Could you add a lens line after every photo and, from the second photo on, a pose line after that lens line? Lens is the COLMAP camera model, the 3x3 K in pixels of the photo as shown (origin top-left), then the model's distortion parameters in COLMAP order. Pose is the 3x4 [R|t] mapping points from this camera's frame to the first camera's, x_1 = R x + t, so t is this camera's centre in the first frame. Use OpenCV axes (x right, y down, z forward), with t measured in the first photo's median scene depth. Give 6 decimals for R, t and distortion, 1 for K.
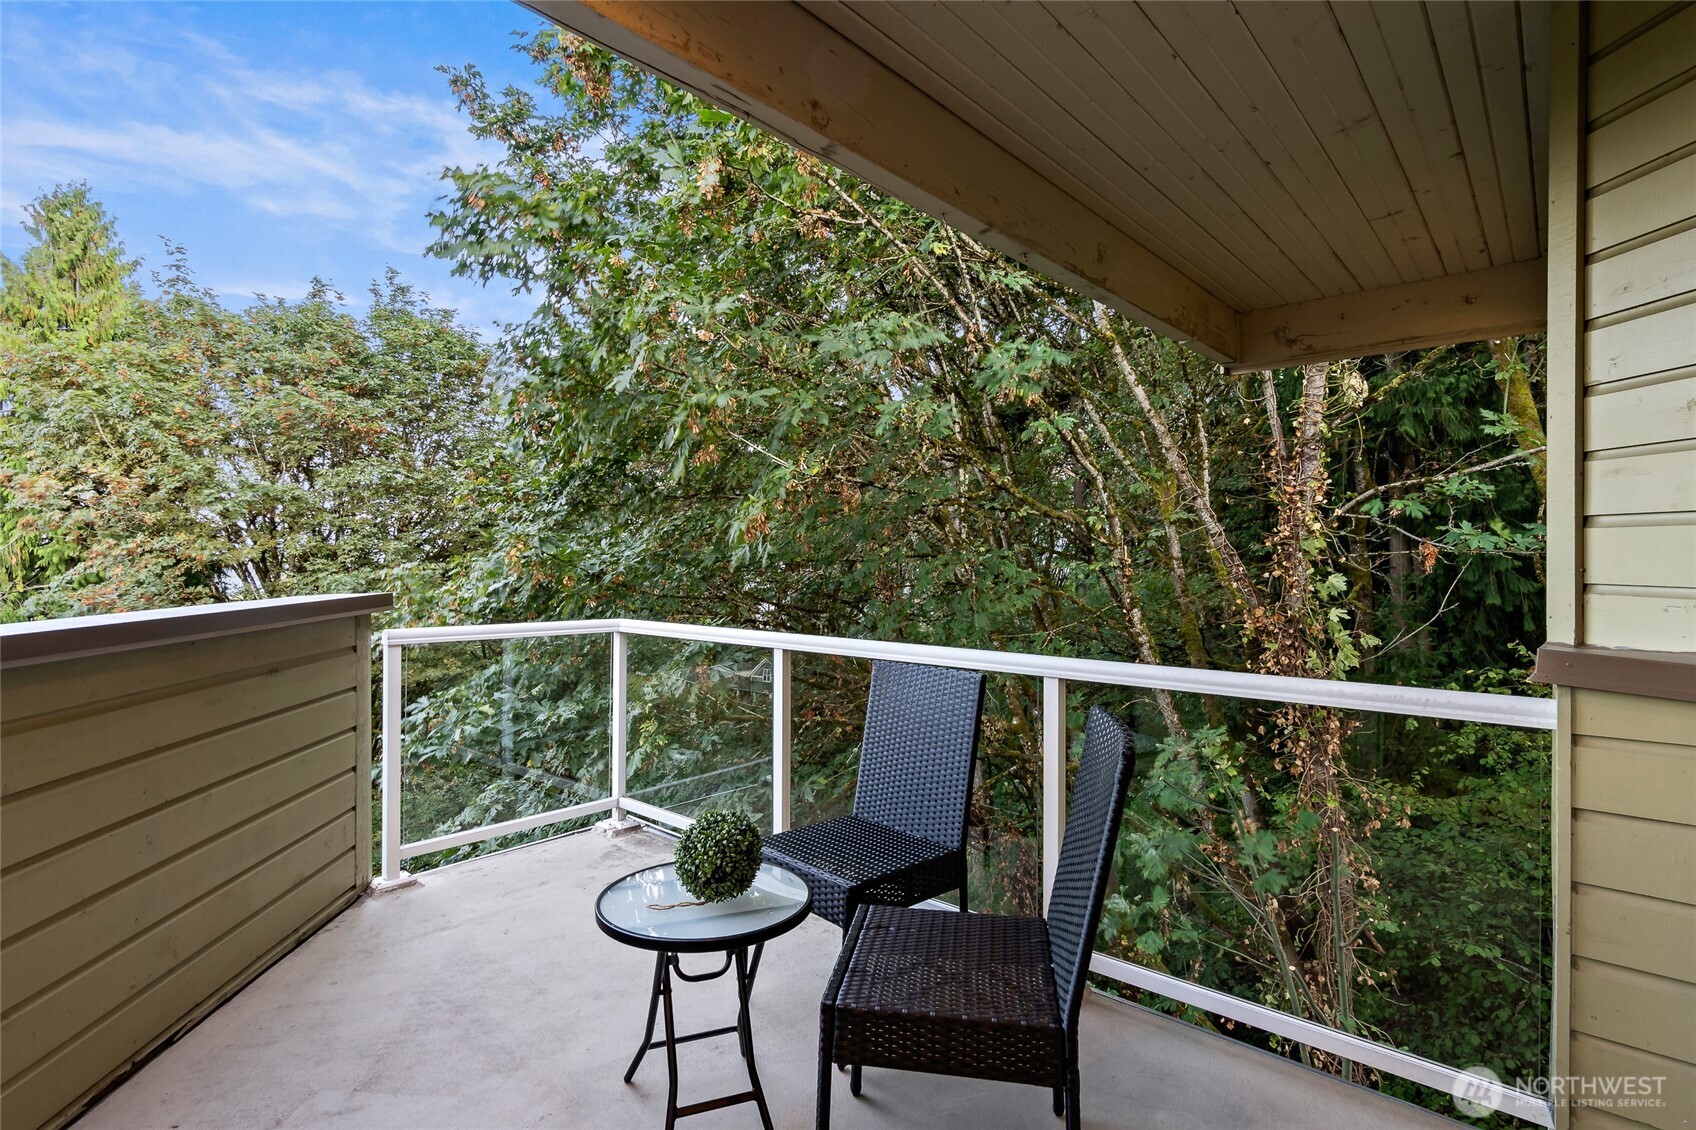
lens RADIAL K [[783.4, 0, 846.8], [0, 783.4, 557.7], [0, 0, 1]] dist [-0.013911, -0.000066]
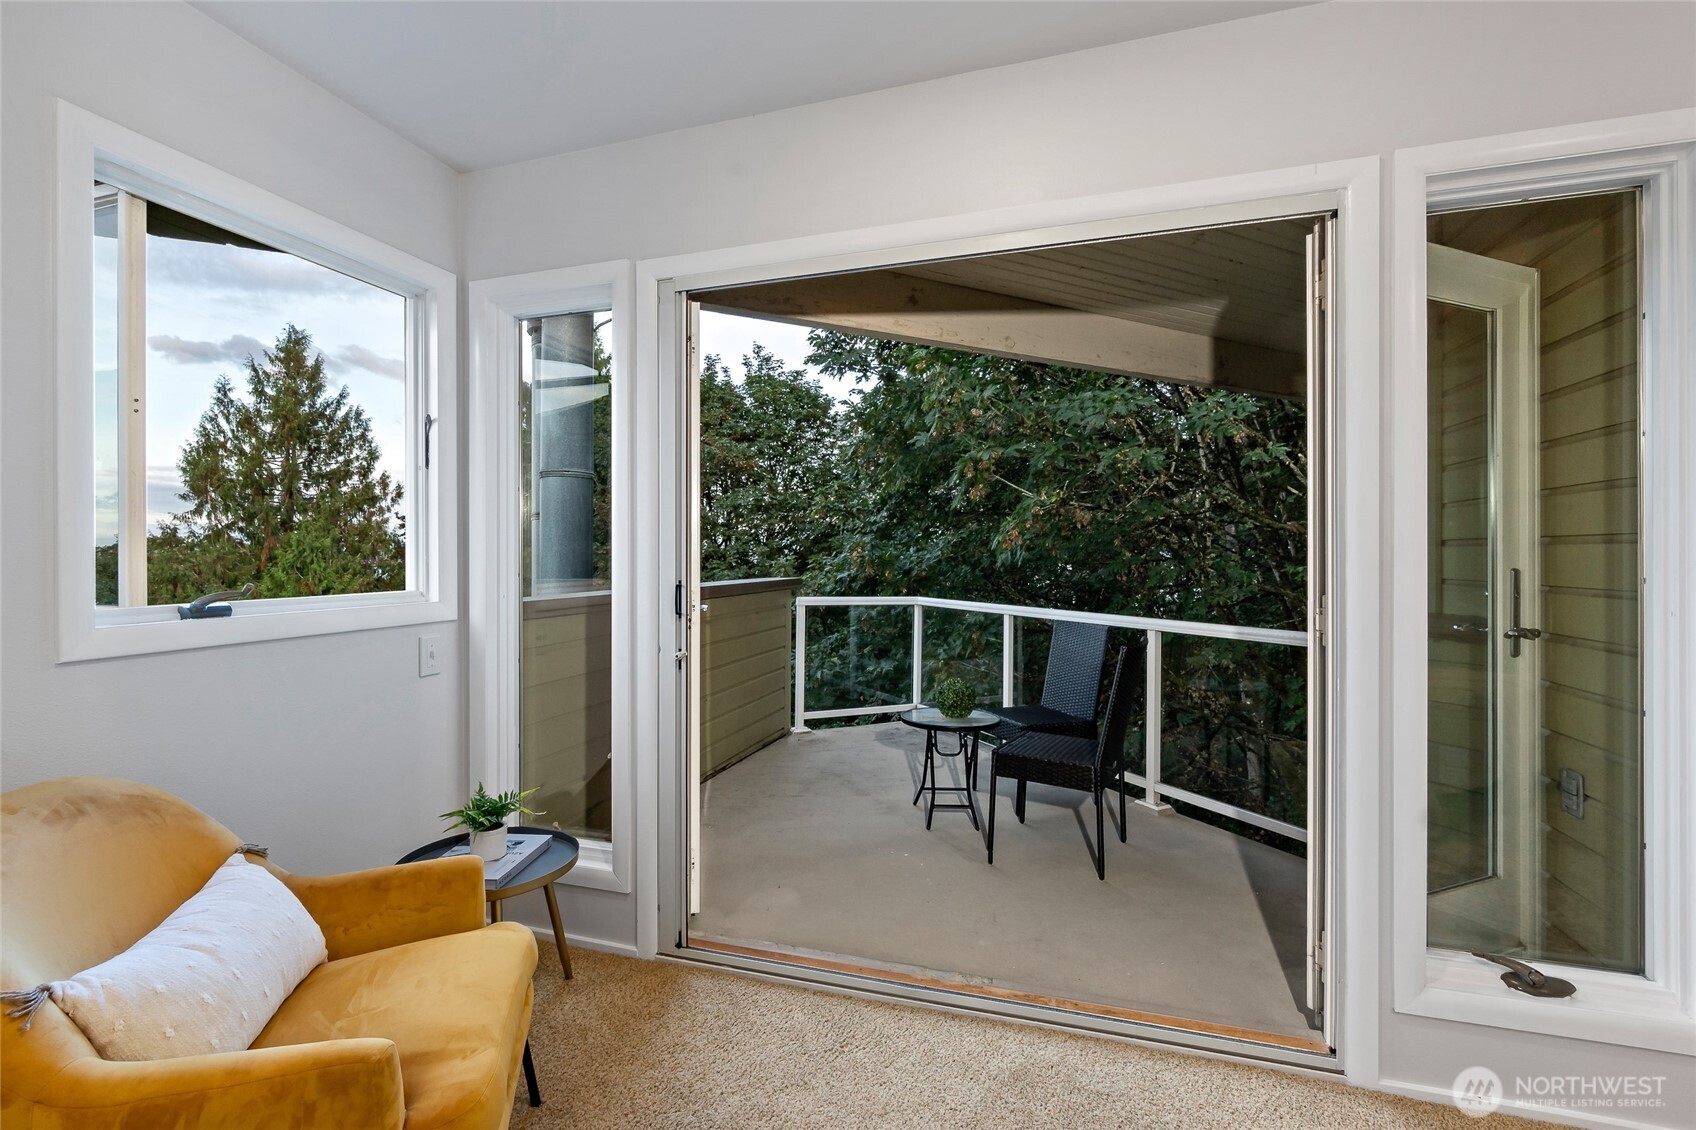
lens RADIAL K [[748.8, 0, 844.0], [0, 748.8, 558.9], [0, 0, 1]] dist [-0.004695, 0.001177]
pose [[0.922129, 0.006446, -0.386828, 0.119305], [-0.007546, 0.999971, -0.001326, 0.001065], [0.386808, 0.004142, 0.922151, -0.353674]]
